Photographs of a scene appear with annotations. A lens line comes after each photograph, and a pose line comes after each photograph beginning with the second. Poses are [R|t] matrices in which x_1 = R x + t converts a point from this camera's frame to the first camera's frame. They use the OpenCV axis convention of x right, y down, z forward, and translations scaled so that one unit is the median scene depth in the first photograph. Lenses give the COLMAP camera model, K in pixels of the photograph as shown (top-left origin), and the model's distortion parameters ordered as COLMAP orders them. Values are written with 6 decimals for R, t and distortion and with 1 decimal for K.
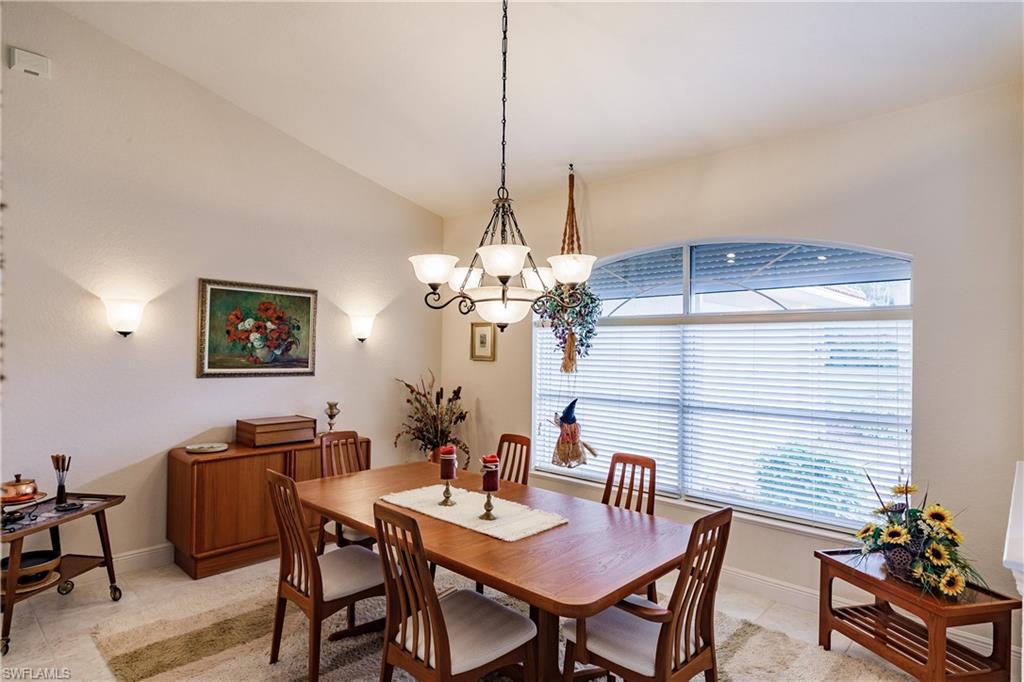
lens RADIAL K [[562.4, 0, 511.2], [0, 562.4, 342.7], [0, 0, 1]] dist [0.003296, -0.001494]
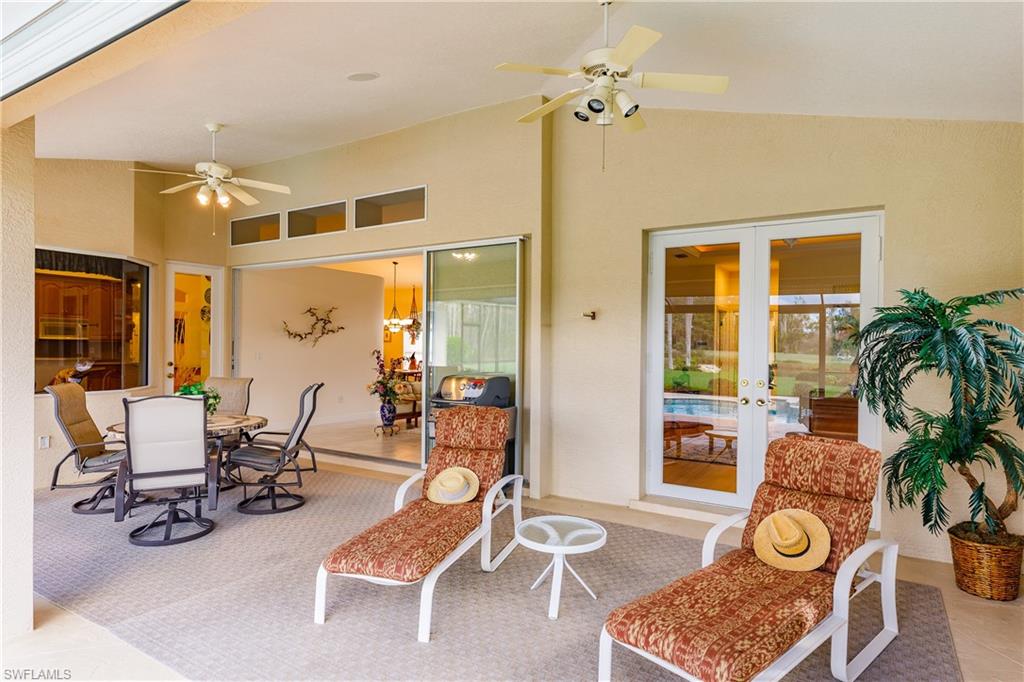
lens RADIAL K [[562.4, 0, 512.7], [0, 562.4, 343.0], [0, 0, 1]] dist [0.003296, -0.001494]
pose [[0.978462, 0.001290, 0.206421, -0.012683], [-0.003445, 0.999943, 0.010077, 0.004120], [-0.206397, -0.010571, 0.978411, -2.559780]]
